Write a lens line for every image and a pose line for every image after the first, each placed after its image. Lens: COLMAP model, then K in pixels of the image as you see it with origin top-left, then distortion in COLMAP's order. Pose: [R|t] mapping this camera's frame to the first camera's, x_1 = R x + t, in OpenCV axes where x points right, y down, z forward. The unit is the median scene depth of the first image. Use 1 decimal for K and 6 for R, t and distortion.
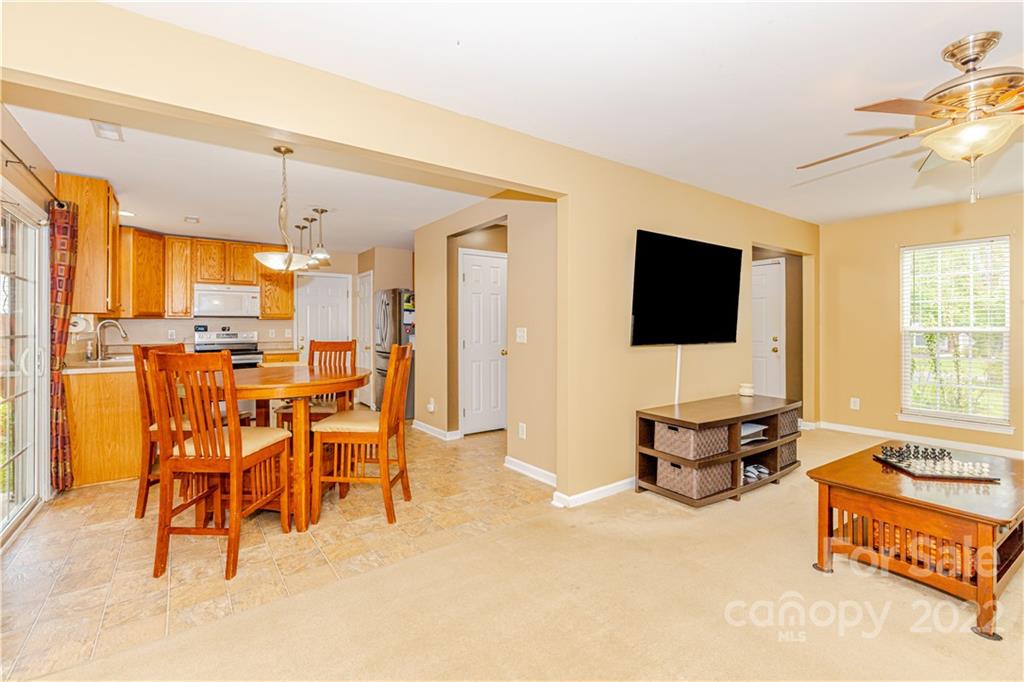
lens RADIAL K [[447.7, 0, 509.8], [0, 447.7, 330.6], [0, 0, 1]] dist [-0.000249, -0.000029]
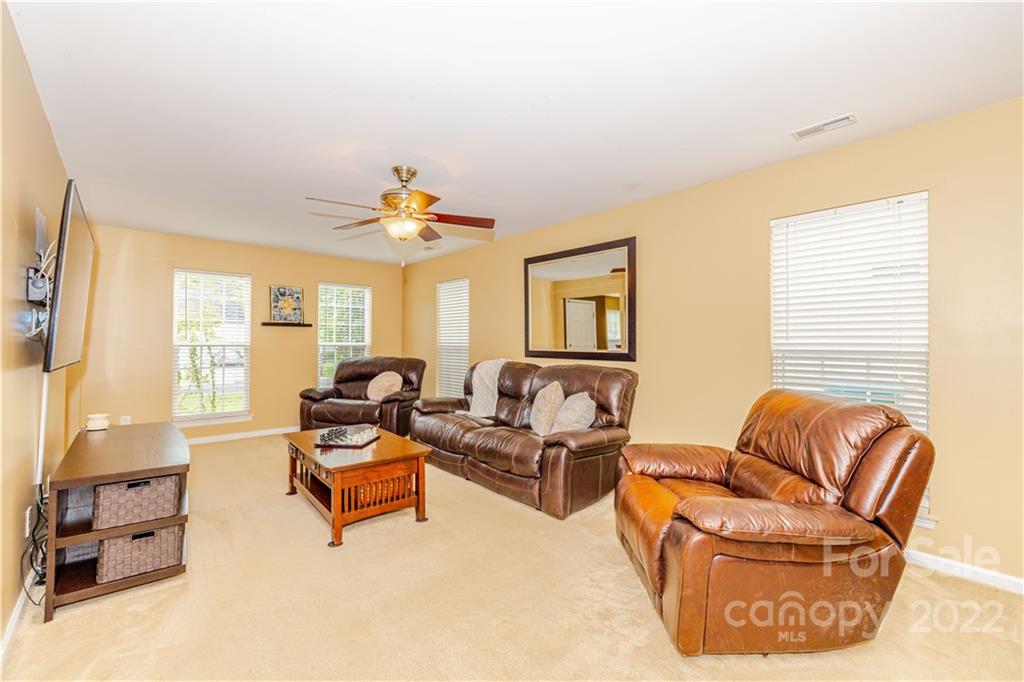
lens RADIAL K [[427.5, 0, 512.0], [0, 427.5, 341.0], [0, 0, 1]] dist [0.000098, 0.000168]
pose [[-0.099827, 0.003726, 0.994998, -0.364850], [0.004199, 0.999986, -0.003324, -0.004025], [-0.994996, 0.003846, -0.099841, 0.477430]]
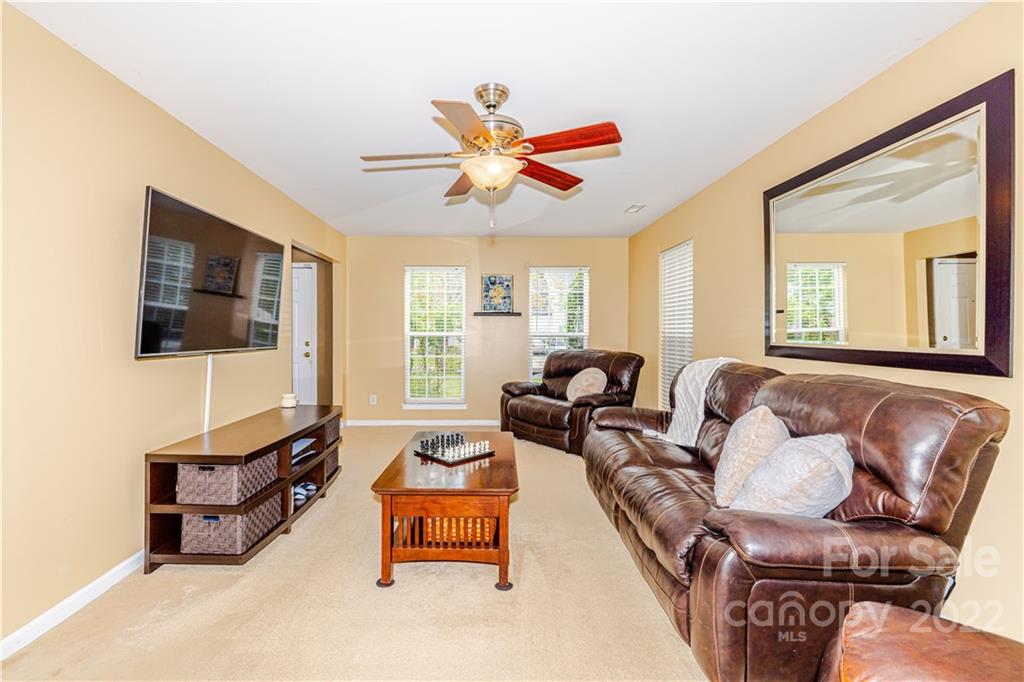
lens RADIAL K [[447.2, 0, 486.1], [0, 447.2, 337.6], [0, 0, 1]] dist [0.000182, 0.000243]
pose [[0.581836, -0.007979, 0.813267, 0.035671], [0.004099, 0.999968, 0.006878, 0.000071], [-0.813296, -0.000668, 0.581850, 0.197429]]
